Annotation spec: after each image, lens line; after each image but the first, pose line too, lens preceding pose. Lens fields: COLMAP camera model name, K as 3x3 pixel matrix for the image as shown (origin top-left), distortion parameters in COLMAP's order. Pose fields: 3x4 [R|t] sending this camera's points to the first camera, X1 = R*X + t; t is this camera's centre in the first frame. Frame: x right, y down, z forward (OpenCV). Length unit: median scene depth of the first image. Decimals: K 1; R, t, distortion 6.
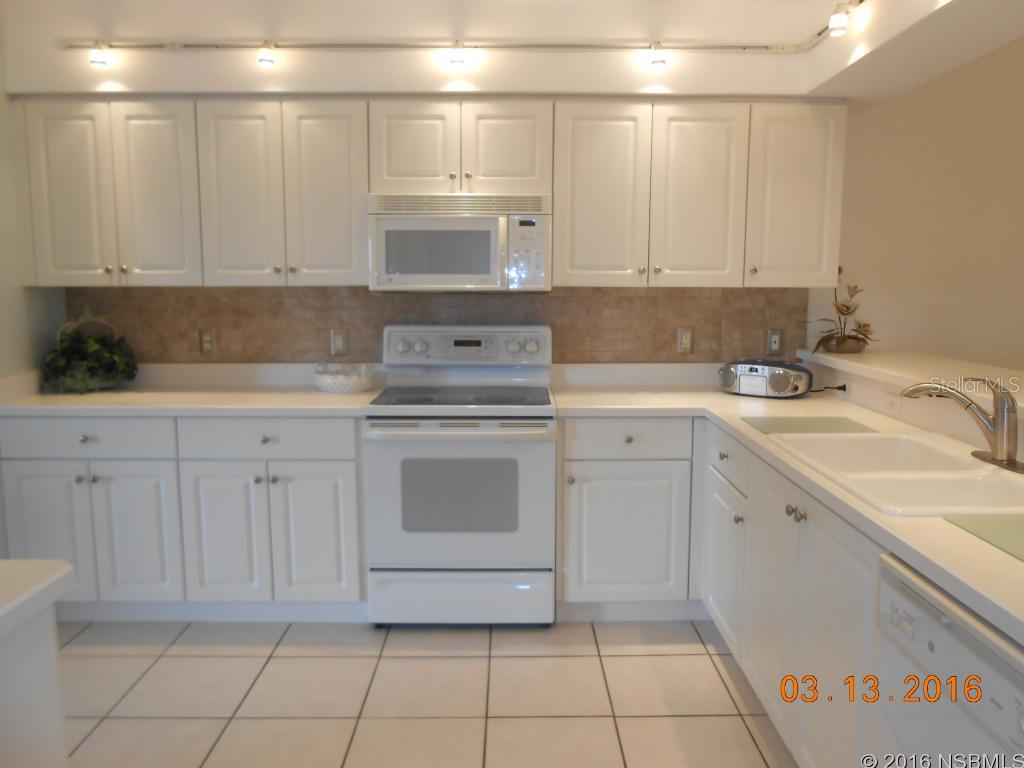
lens RADIAL K [[765.7, 0, 515.1], [0, 765.7, 362.7], [0, 0, 1]] dist [-0.048951, 0.047964]
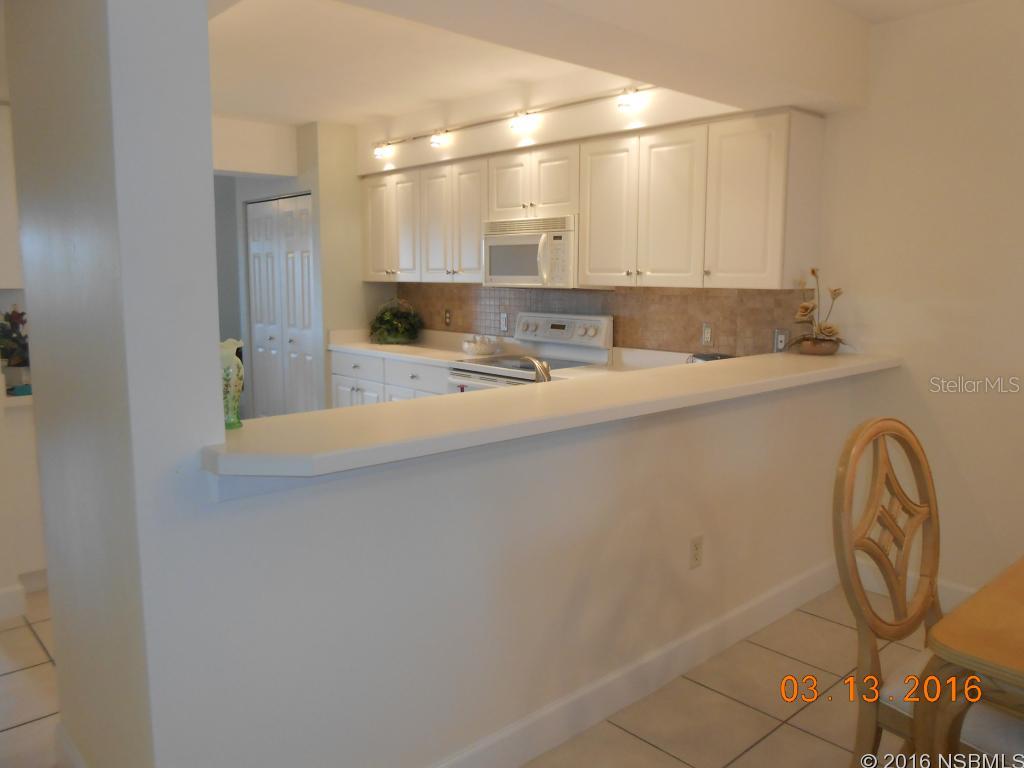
lens RADIAL K [[786.6, 0, 509.6], [0, 786.6, 379.3], [0, 0, 1]] dist [-0.061888, 0.076443]
pose [[0.667594, 0.098495, -0.737981, 0.914385], [-0.088019, 0.994701, 0.053135, 0.000478], [0.739304, 0.029484, 0.672726, 0.010309]]
